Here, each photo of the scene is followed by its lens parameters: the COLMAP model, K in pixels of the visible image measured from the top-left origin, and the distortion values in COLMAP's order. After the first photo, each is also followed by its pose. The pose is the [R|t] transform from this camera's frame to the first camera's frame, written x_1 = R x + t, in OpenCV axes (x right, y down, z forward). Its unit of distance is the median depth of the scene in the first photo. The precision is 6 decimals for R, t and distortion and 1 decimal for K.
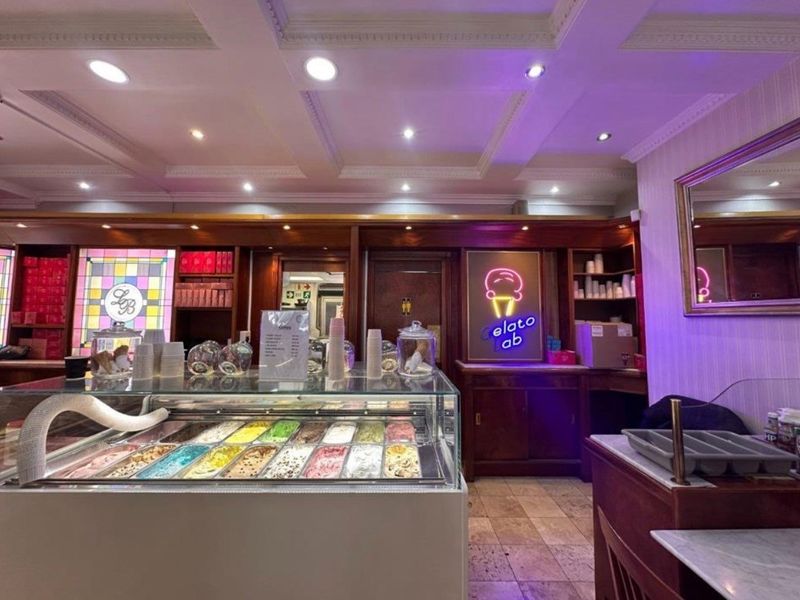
lens RADIAL K [[615.4, 0, 397.6], [0, 615.4, 300.6], [0, 0, 1]] dist [0.046888, -0.041814]
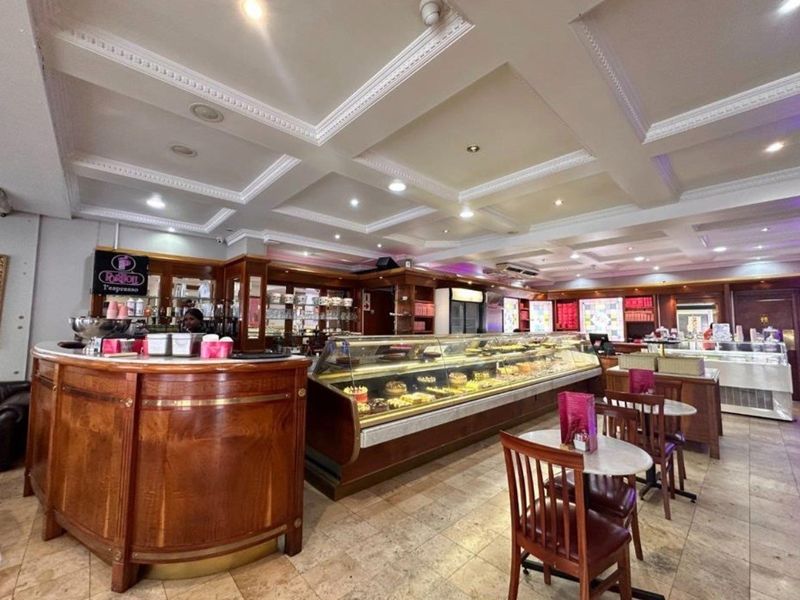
lens RADIAL K [[334.2, 0, 398.9], [0, 334.2, 302.0], [0, 0, 1]] dist [0.002135, 0.001003]
pose [[0.687800, -0.049113, -0.724237, -0.009638], [0.017395, 0.998537, -0.051194, -0.013653], [0.725692, 0.022613, 0.687648, -0.552968]]
